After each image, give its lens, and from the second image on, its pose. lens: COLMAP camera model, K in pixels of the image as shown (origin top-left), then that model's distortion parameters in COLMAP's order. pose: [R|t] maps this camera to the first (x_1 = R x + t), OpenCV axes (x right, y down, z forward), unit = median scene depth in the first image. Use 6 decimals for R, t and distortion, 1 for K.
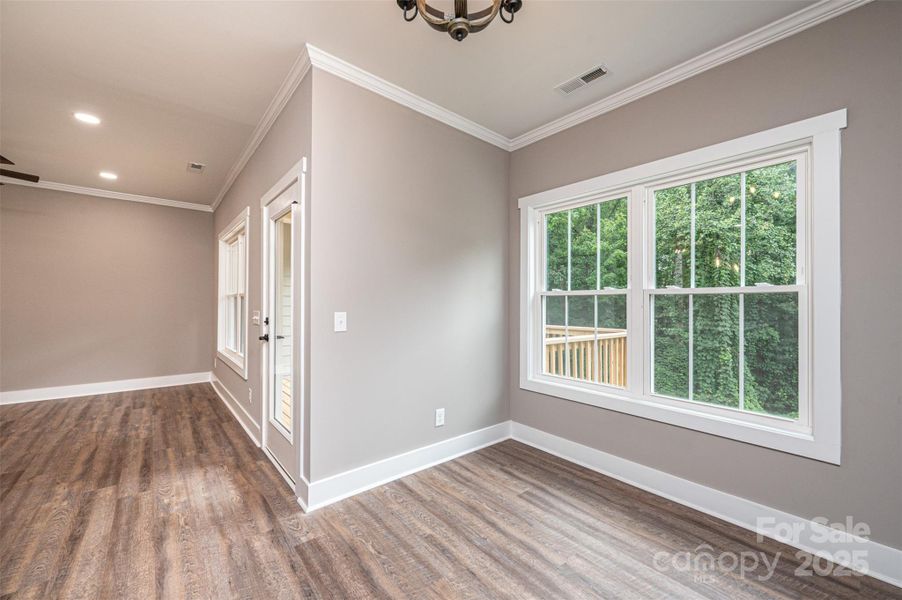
lens RADIAL K [[358.1, 0, 451.0], [0, 358.1, 300.3], [0, 0, 1]] dist [-0.002233, 0.000353]
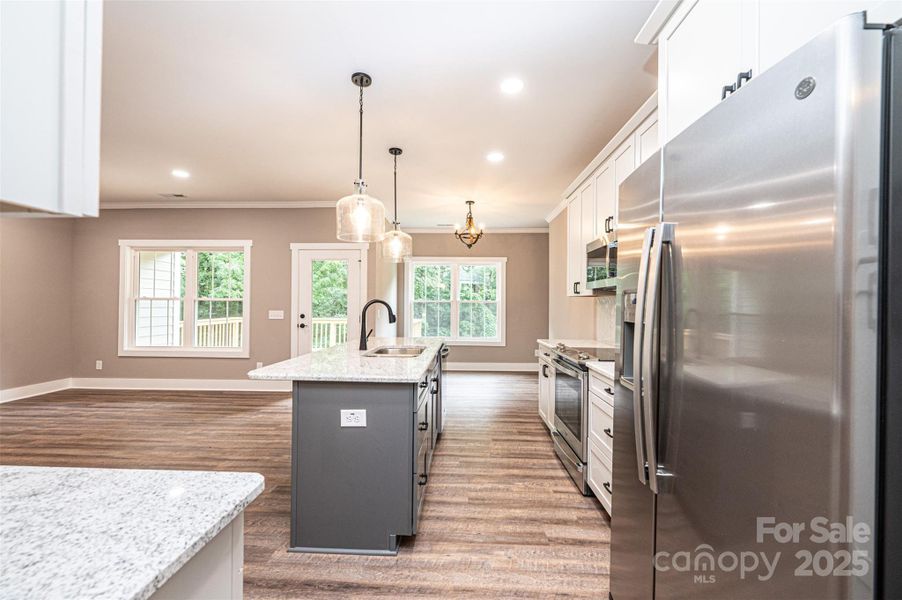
lens RADIAL K [[358.1, 0, 451.9], [0, 358.1, 300.7], [0, 0, 1]] dist [-0.002233, 0.000353]
pose [[0.667417, 0.008219, 0.744638, -1.134871], [-0.009357, 0.999953, -0.002650, -0.016869], [-0.744625, -0.005198, 0.667463, -0.605732]]
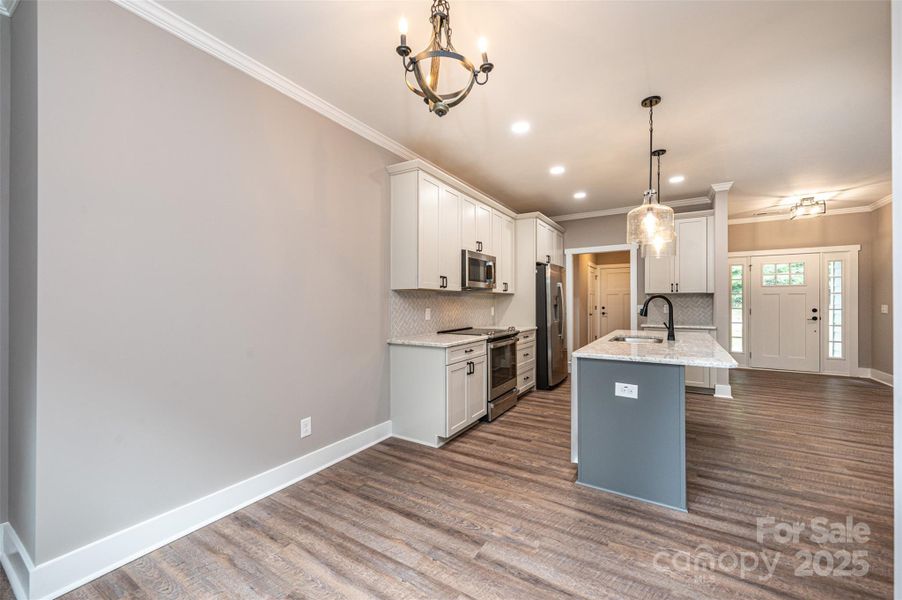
lens RADIAL K [[358.1, 0, 450.4], [0, 358.1, 300.5], [0, 0, 1]] dist [-0.002233, 0.000353]
pose [[-0.950819, -0.005266, -0.309703, 0.138076], [-0.001879, 0.999935, -0.011234, 0.004620], [0.309742, -0.010100, -0.950767, 0.763380]]
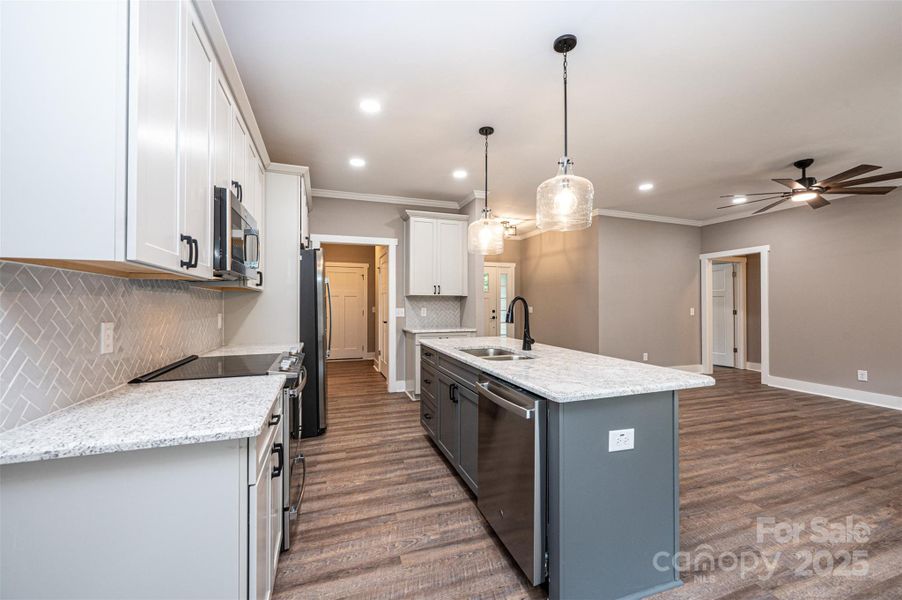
lens RADIAL K [[358.1, 0, 450.5], [0, 358.1, 301.2], [0, 0, 1]] dist [-0.002233, 0.000353]
pose [[-0.353034, -0.013413, -0.935514, 0.103532], [0.004515, 0.999861, -0.016040, 0.001422], [0.935600, -0.009886, -0.352924, 0.198551]]
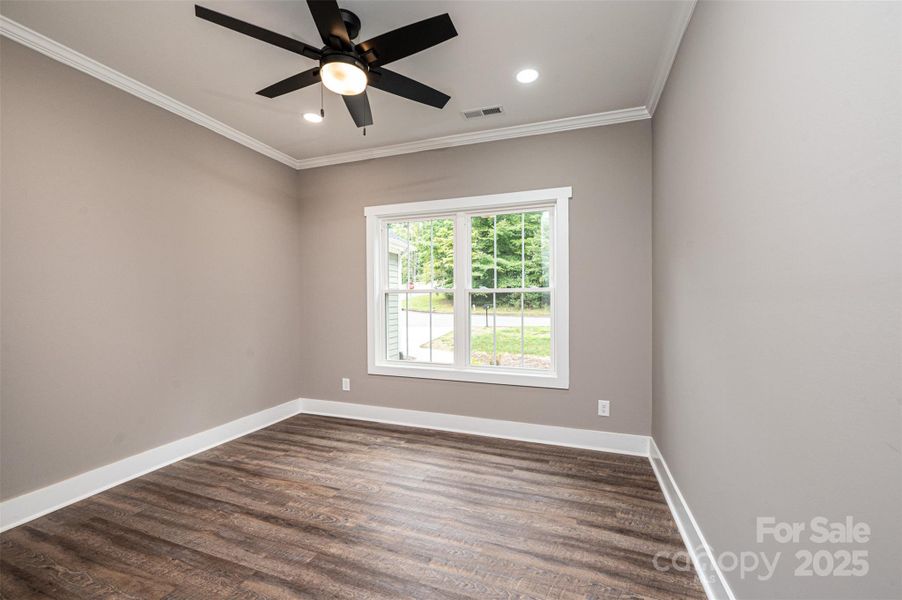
lens RADIAL K [[358.1, 0, 457.6], [0, 358.1, 303.3], [0, 0, 1]] dist [-0.002233, 0.000353]
pose [[0.859809, -0.009413, 0.510529, -1.261979], [0.002141, 0.999888, 0.014828, 0.003379], [-0.510611, -0.011656, 0.859733, 0.409907]]
